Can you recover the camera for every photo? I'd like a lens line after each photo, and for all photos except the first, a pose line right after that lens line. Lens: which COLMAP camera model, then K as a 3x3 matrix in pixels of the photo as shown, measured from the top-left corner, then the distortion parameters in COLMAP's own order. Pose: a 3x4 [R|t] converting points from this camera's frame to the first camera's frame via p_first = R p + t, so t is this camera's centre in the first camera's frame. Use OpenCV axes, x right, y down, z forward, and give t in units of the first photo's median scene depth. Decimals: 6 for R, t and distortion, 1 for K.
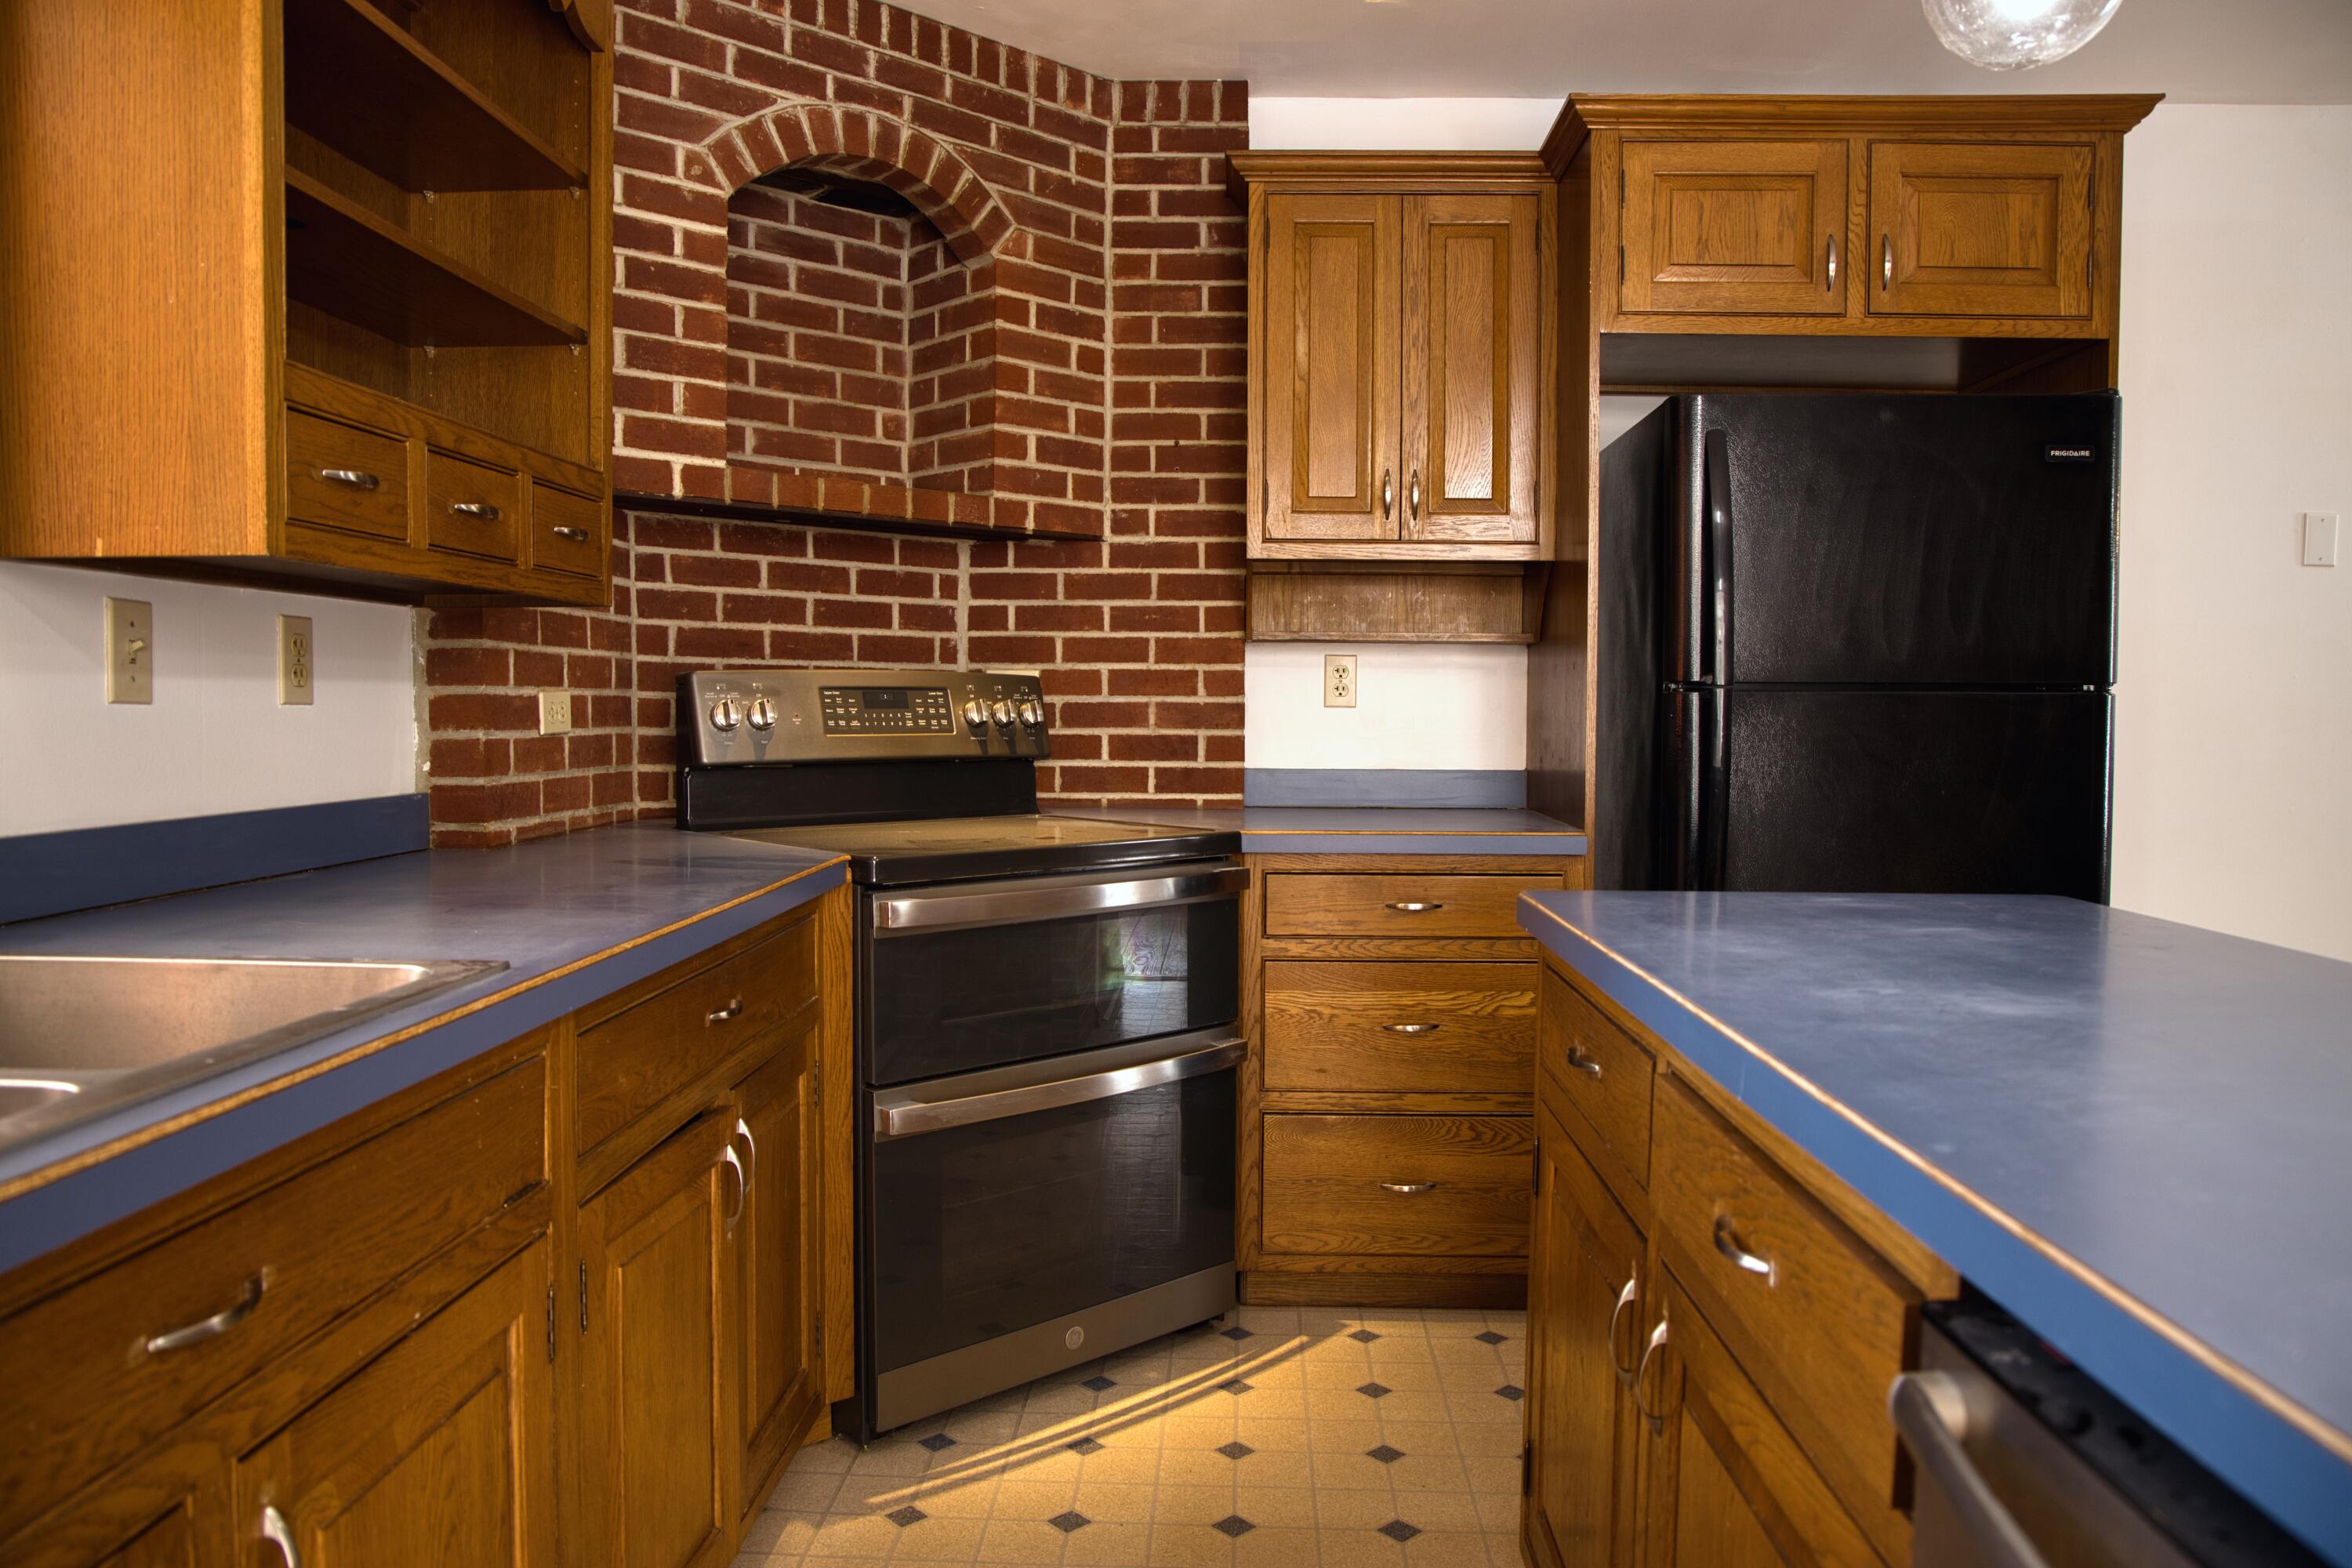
lens RADIAL K [[1642.8, 0, 1198.8], [0, 1642.8, 780.6], [0, 0, 1]] dist [-0.057730, 0.030832]
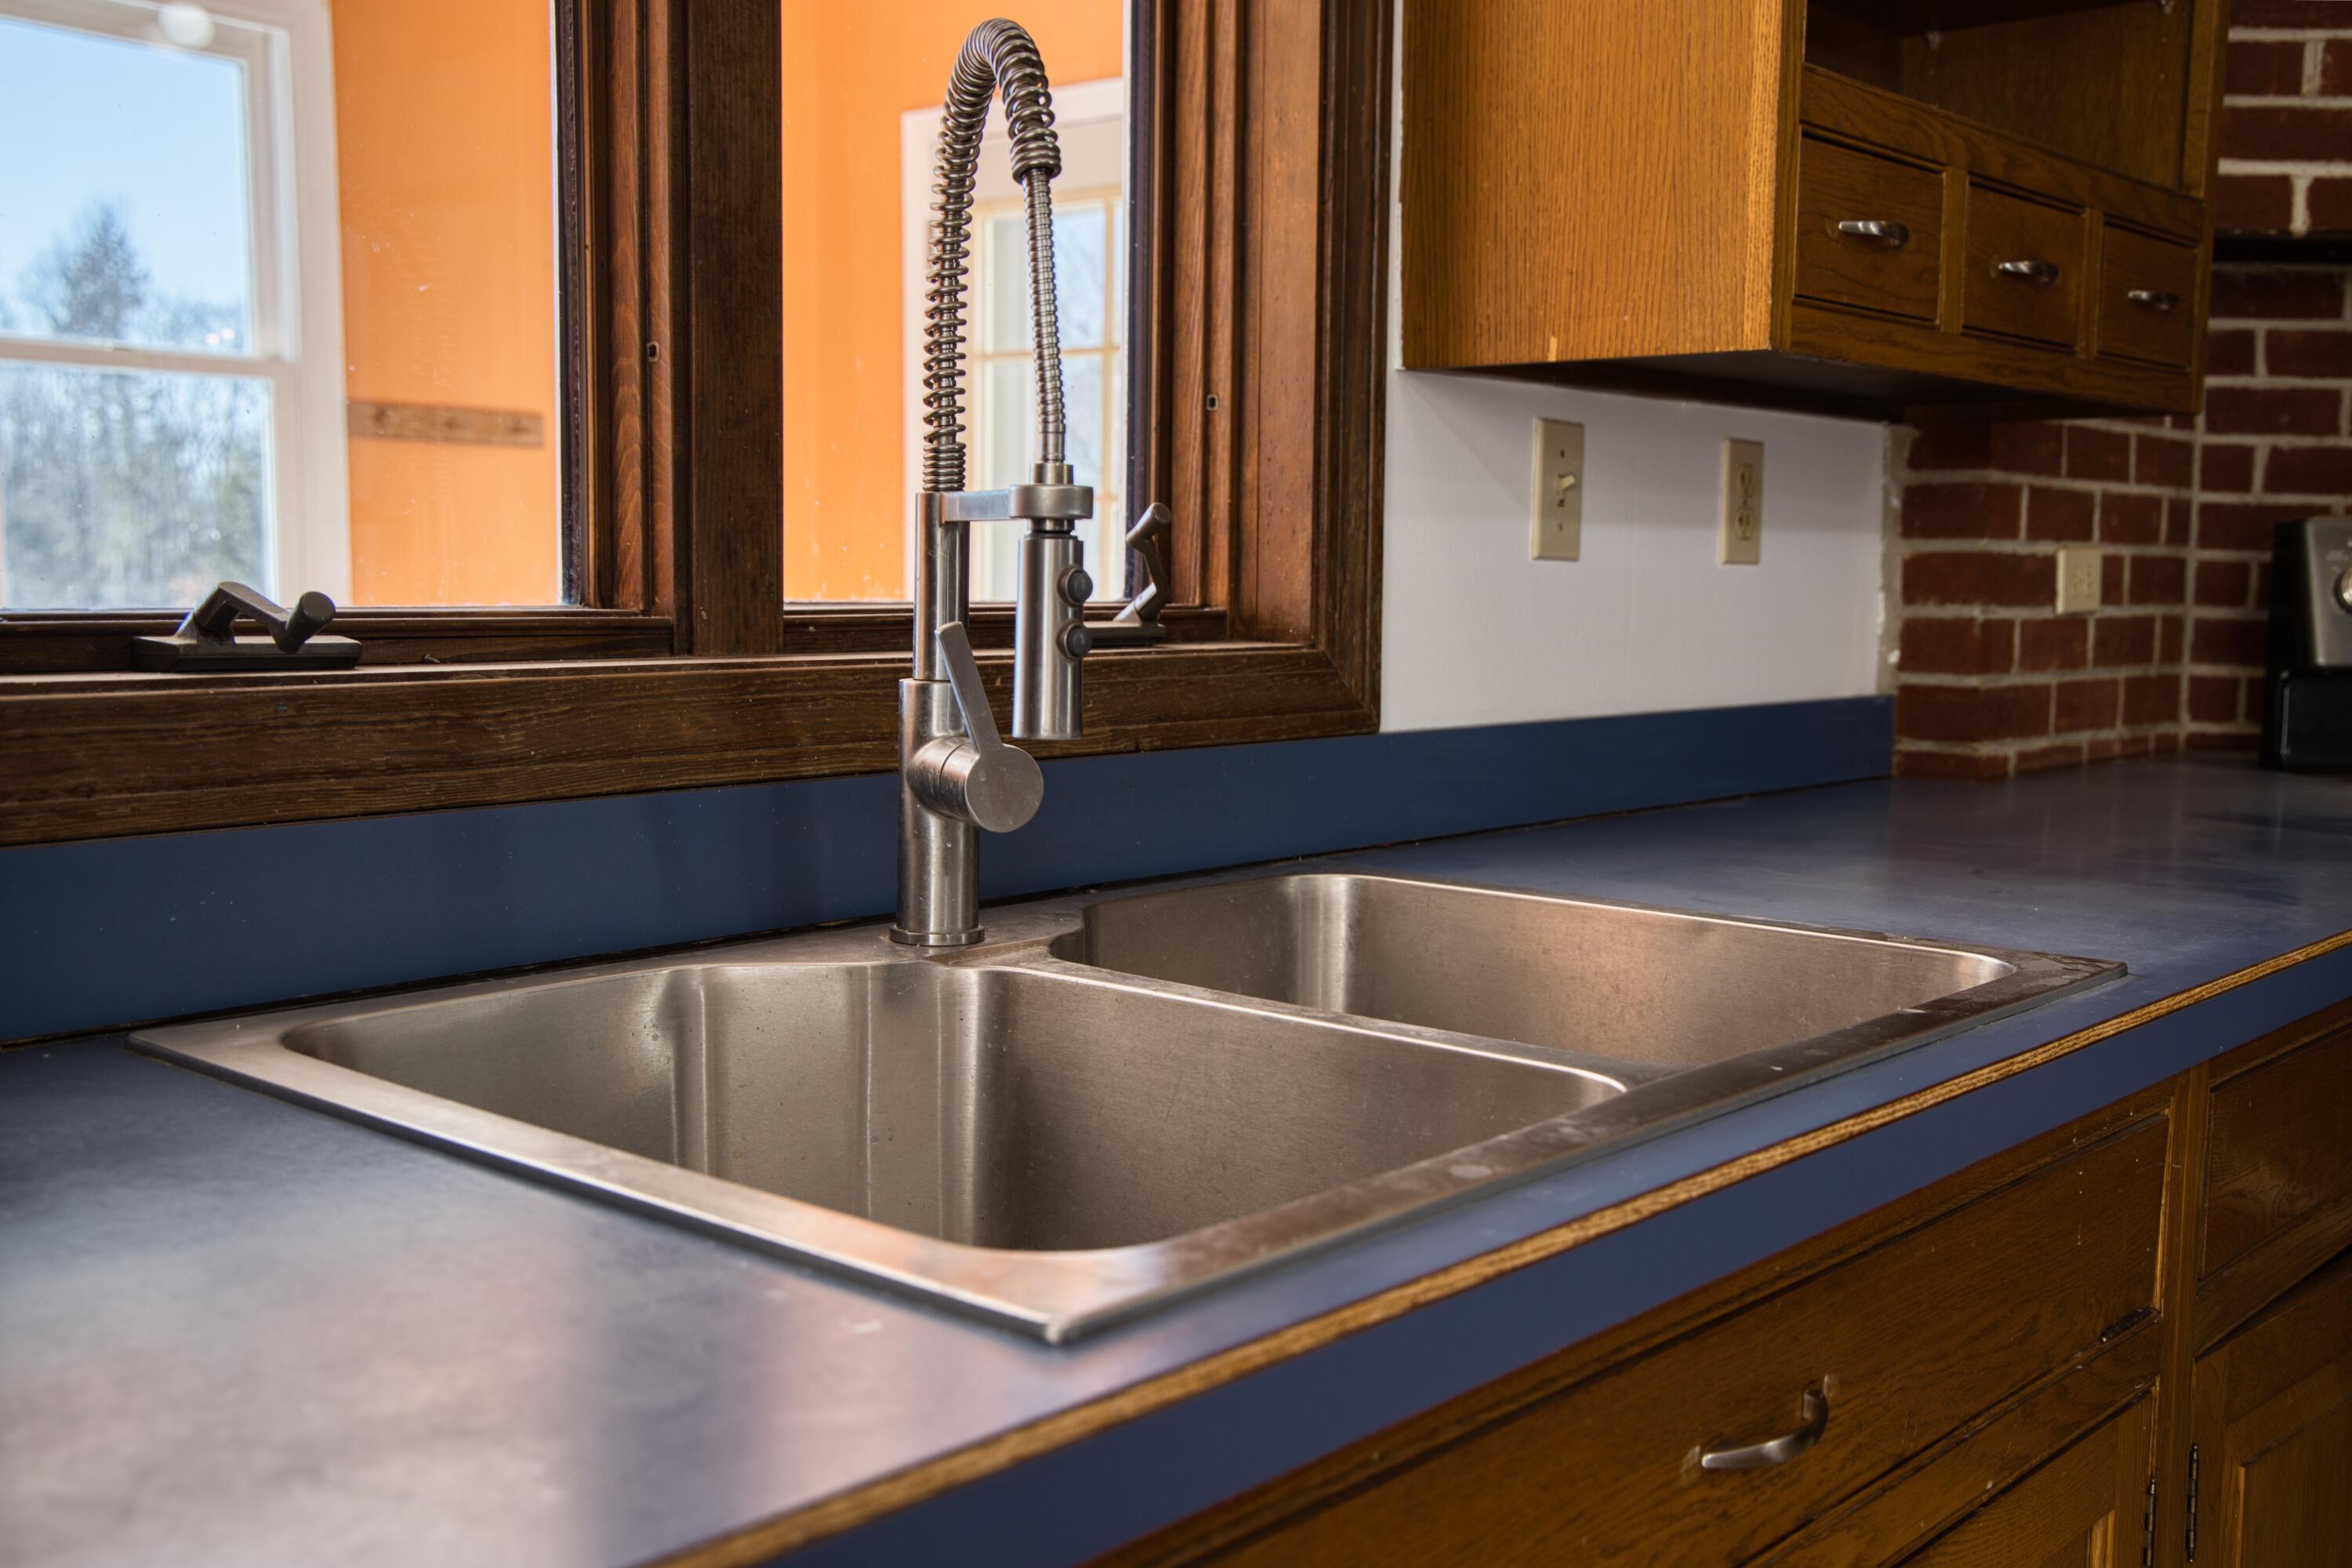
lens RADIAL K [[2396.3, 0, 1170.9], [0, 2396.3, 784.9], [0, 0, 1]] dist [0.062061, 0.000000]
pose [[0.775883, 0.066853, -0.627324, -0.105335], [-0.041154, 0.997615, 0.055415, 0.002500], [0.629533, -0.017179, 0.776784, 0.015282]]
